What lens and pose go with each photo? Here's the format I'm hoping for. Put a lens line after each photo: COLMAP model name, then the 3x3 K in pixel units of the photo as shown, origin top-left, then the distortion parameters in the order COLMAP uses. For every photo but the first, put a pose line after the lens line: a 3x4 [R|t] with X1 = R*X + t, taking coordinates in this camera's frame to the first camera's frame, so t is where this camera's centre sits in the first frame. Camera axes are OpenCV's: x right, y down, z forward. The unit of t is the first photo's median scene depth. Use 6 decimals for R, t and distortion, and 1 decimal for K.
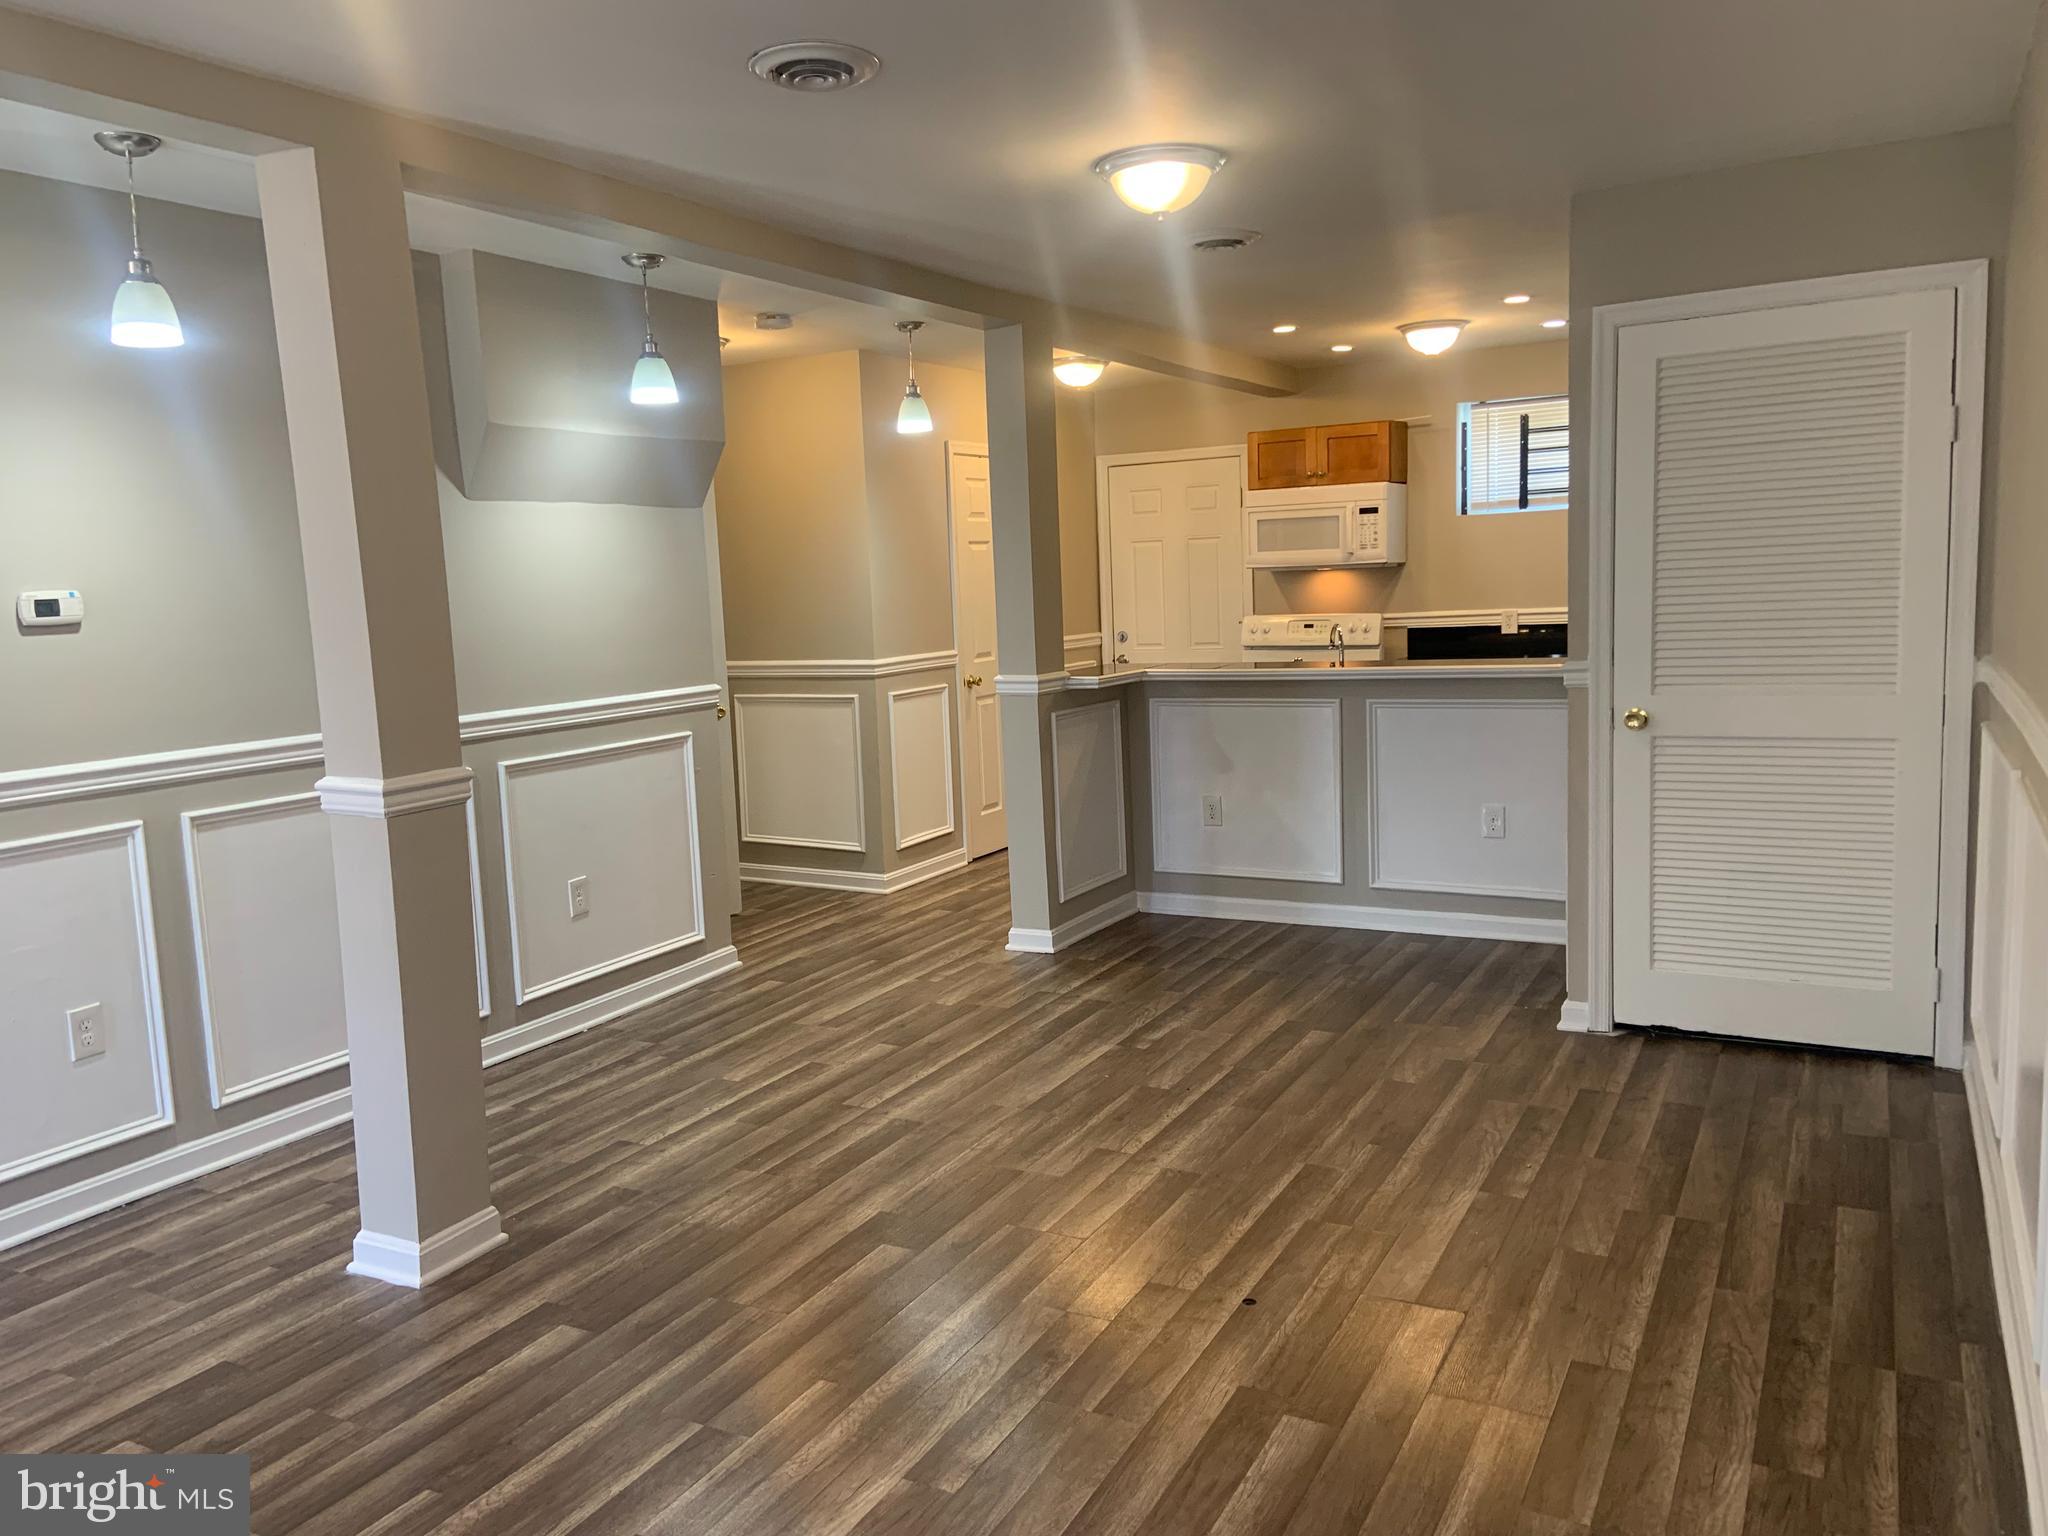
lens RADIAL K [[1535.6, 0, 1030.8], [0, 1535.6, 777.7], [0, 0, 1]] dist [0.095314, -0.103923]
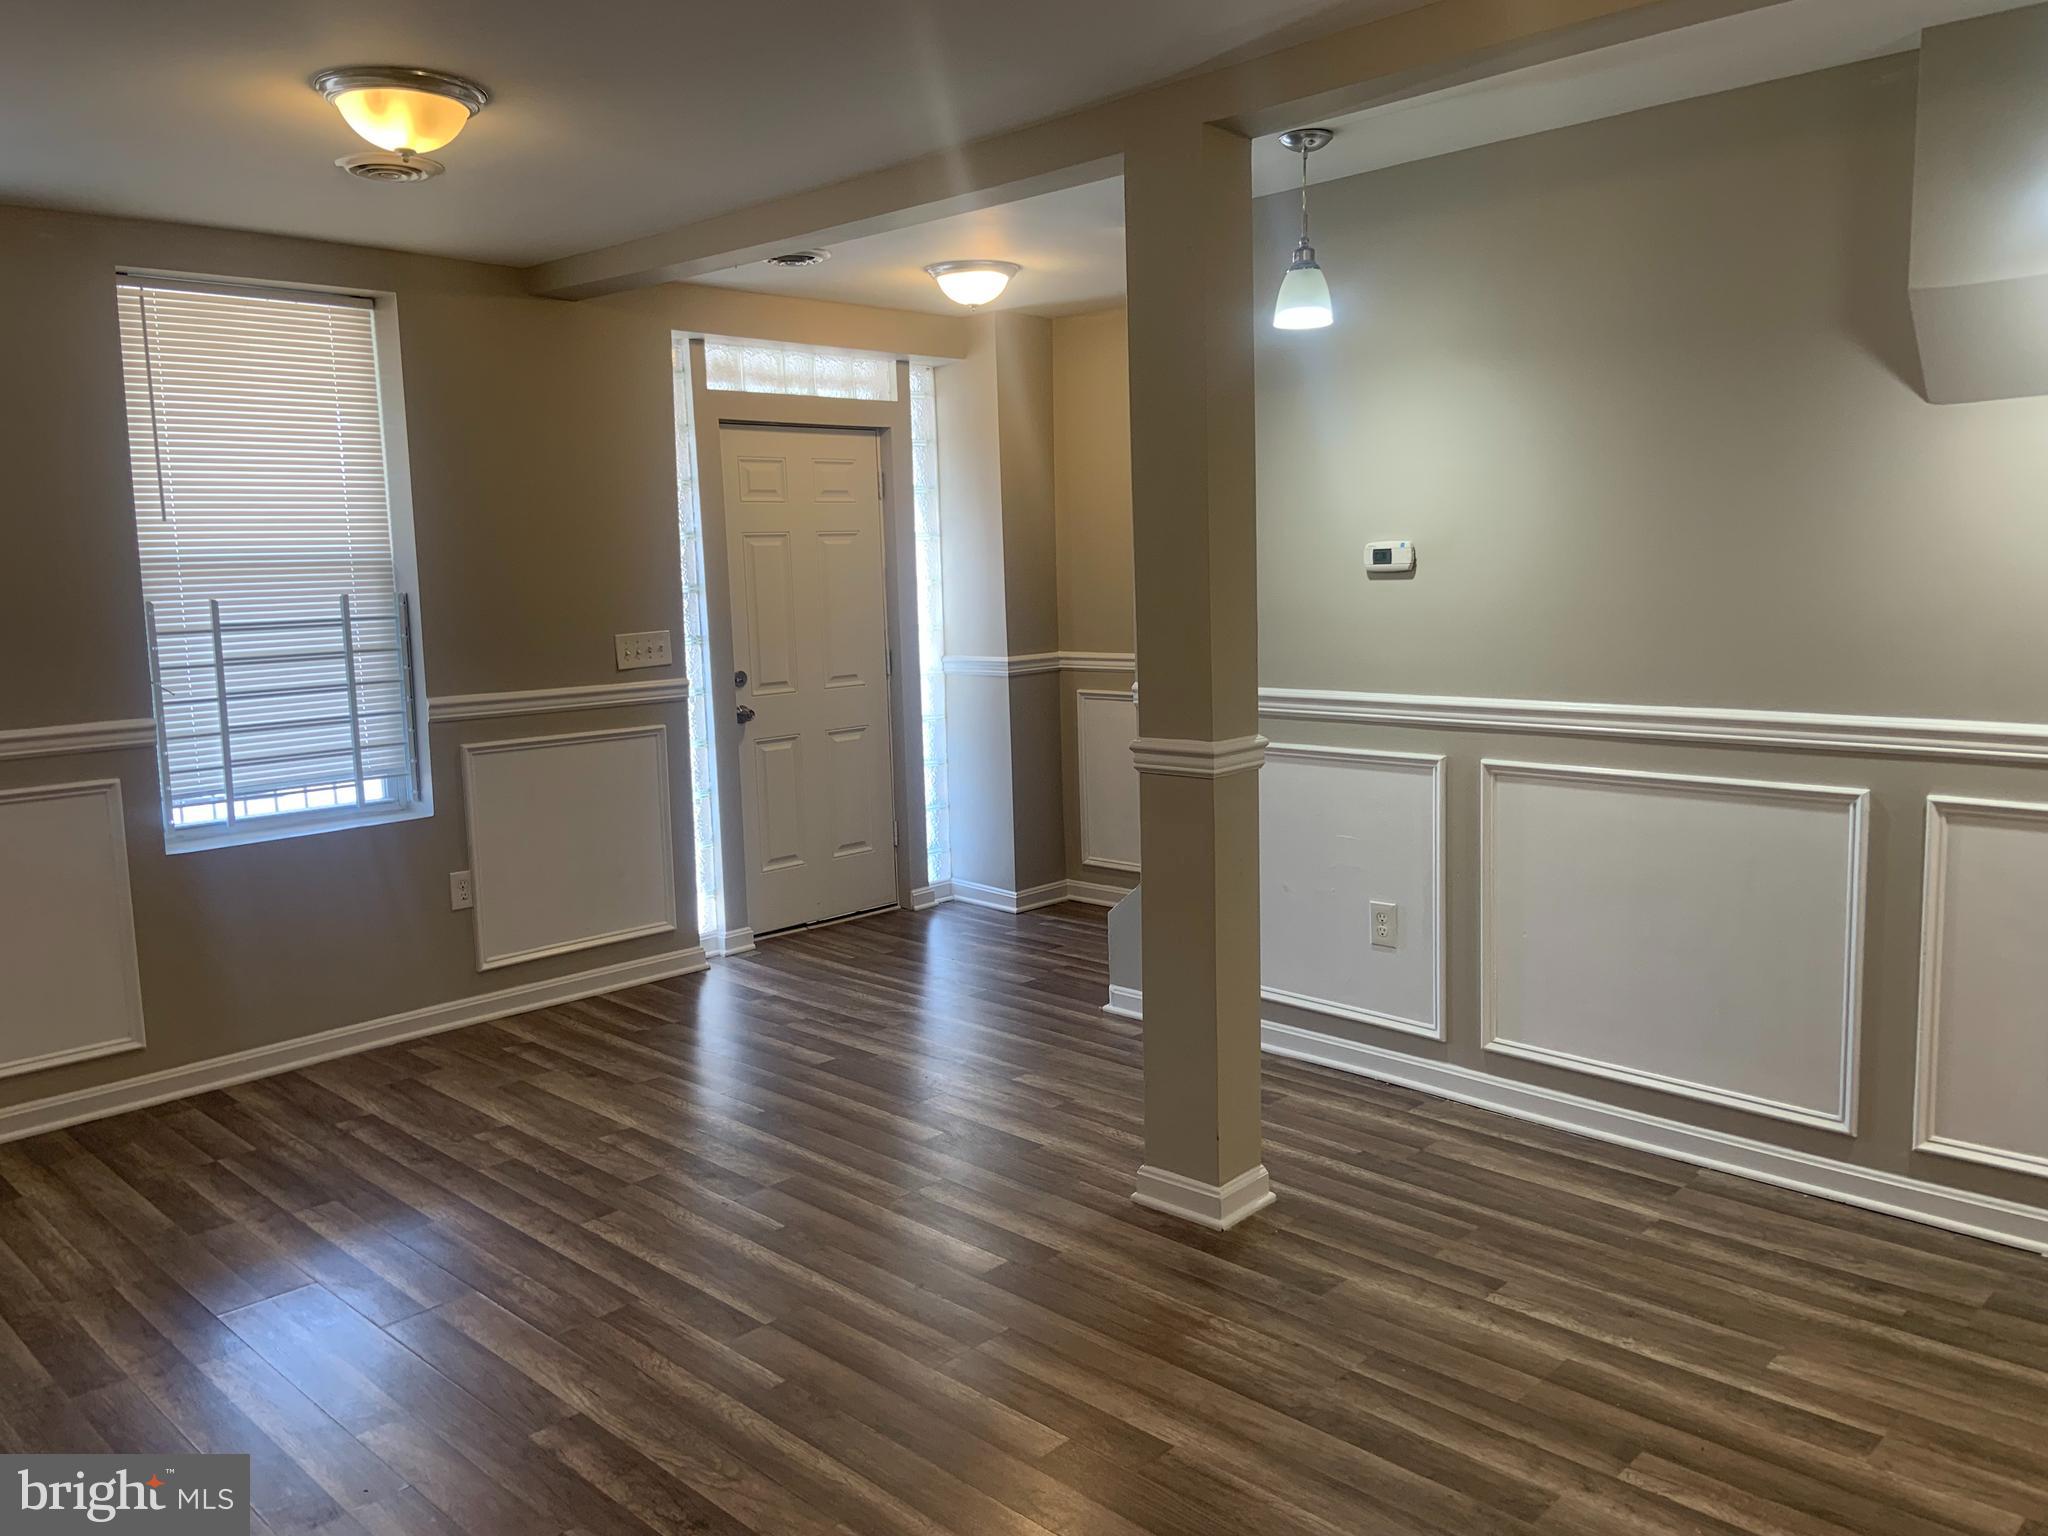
lens RADIAL K [[1535.6, 0, 1011.6], [0, 1535.6, 761.2], [0, 0, 1]] dist [0.095314, -0.103923]
pose [[-0.284285, 0.175402, -0.942558, 0.429401], [-0.090176, 0.973872, 0.208427, -0.136382], [0.954490, 0.144249, -0.261040, 0.830172]]
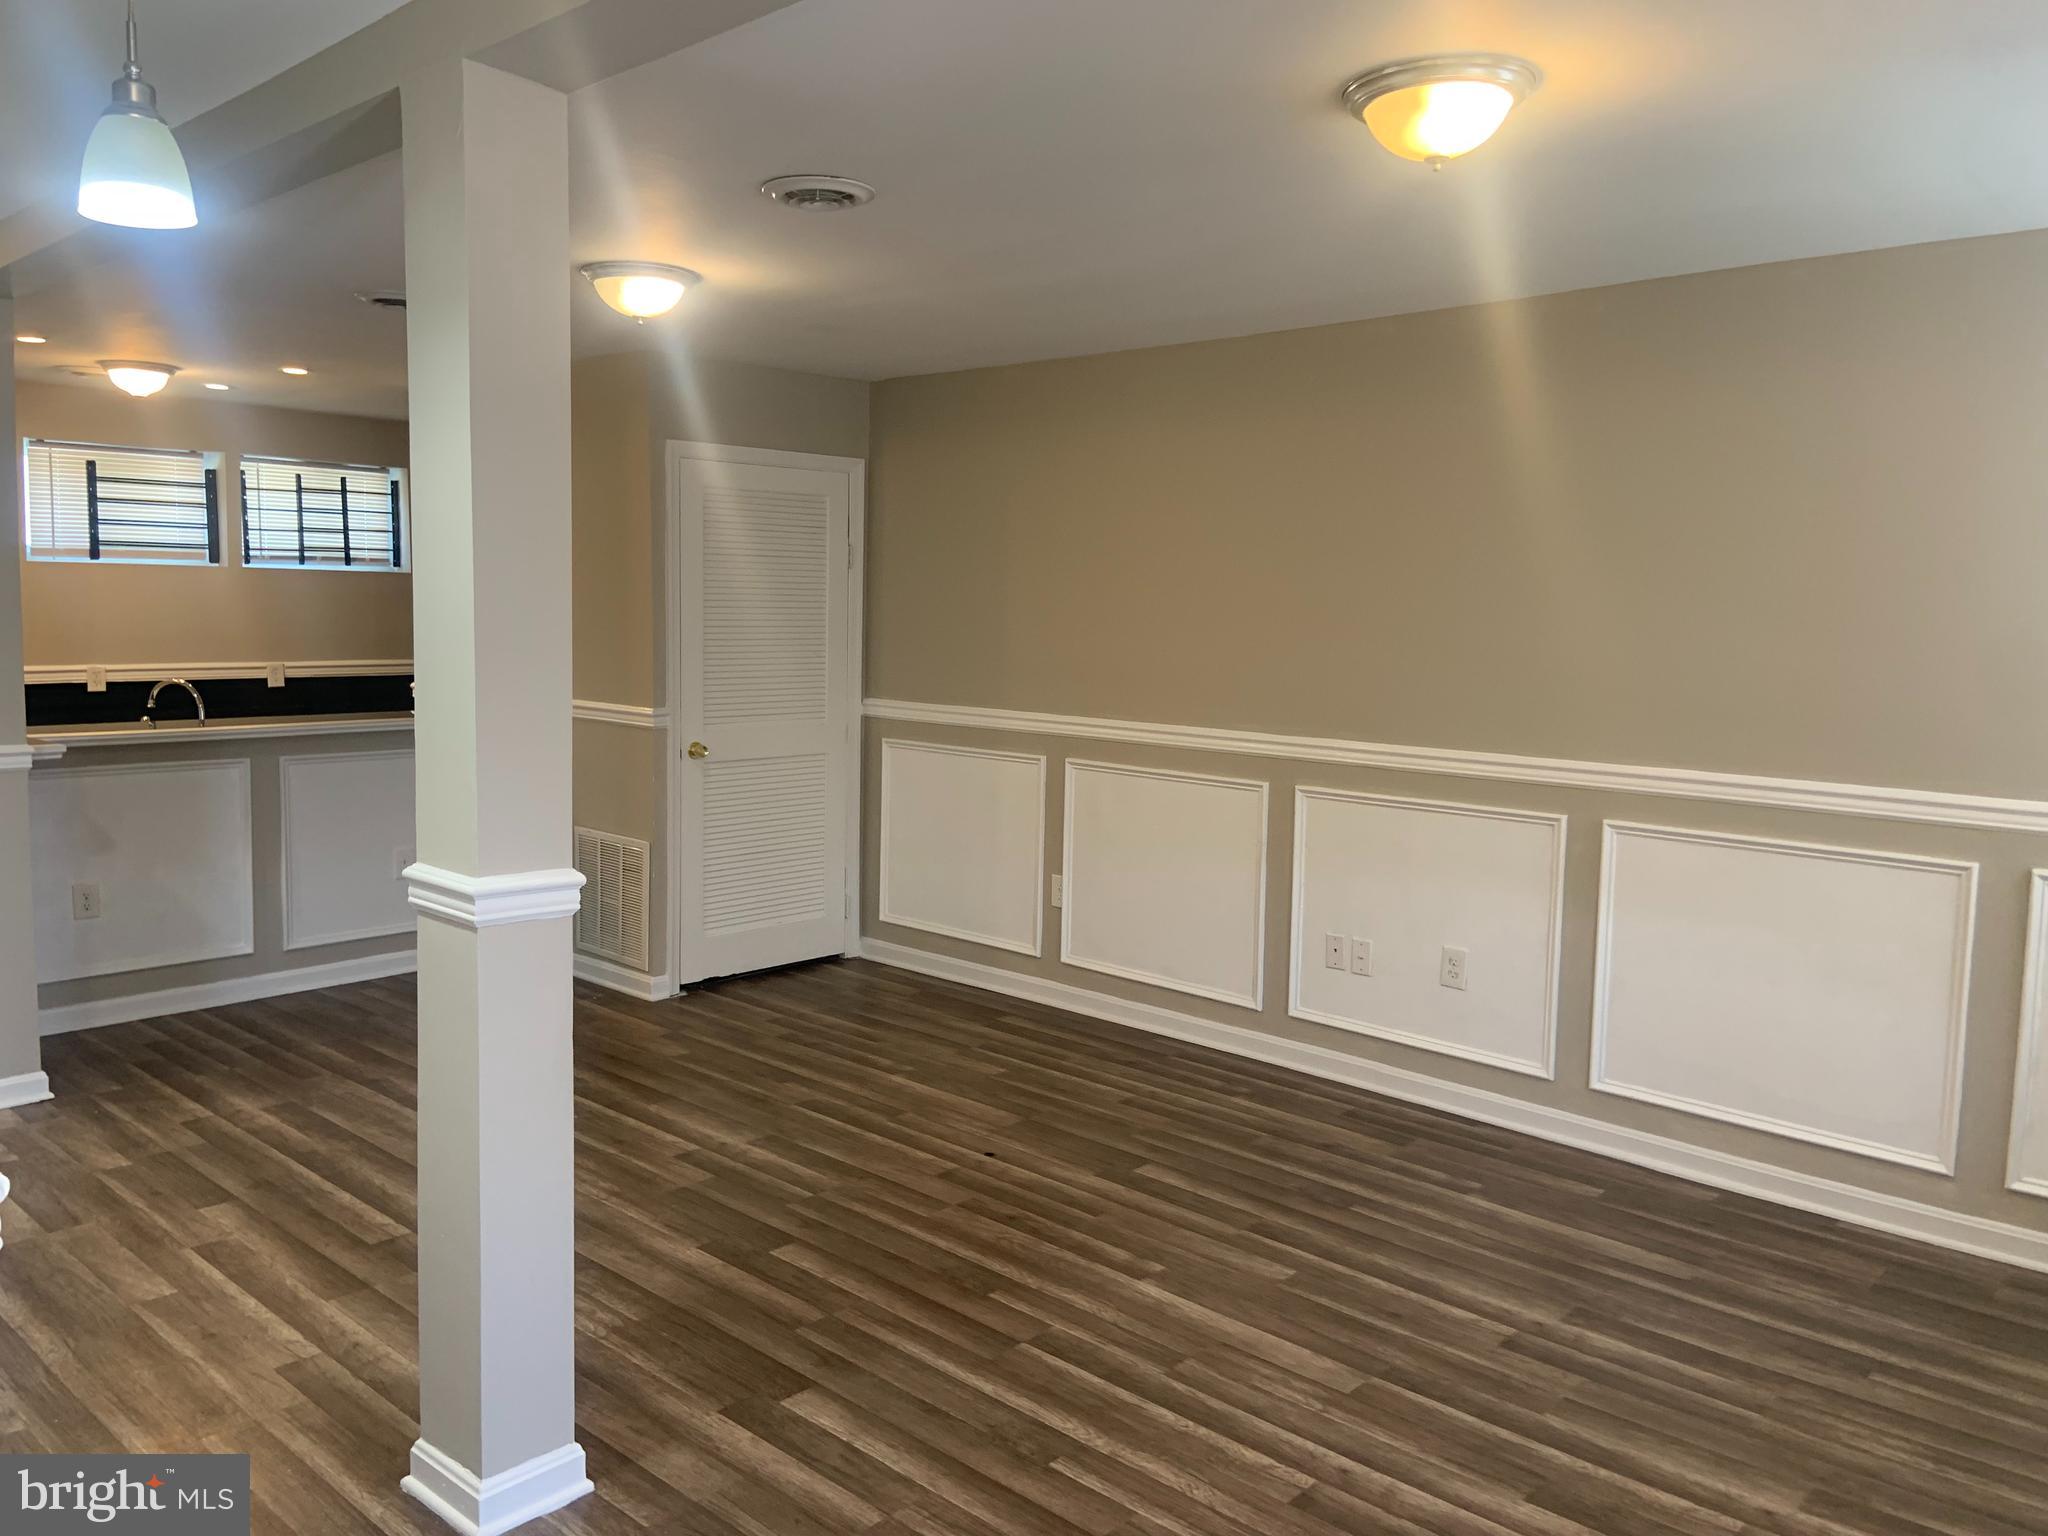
lens RADIAL K [[1535.6, 0, 1013.8], [0, 1535.6, 742.1], [0, 0, 1]] dist [0.095314, -0.103923]
pose [[0.251347, -0.042849, 0.966948, -0.793368], [0.102311, 0.994599, 0.017480, -0.037884], [-0.962474, 0.094536, 0.254374, 0.390931]]
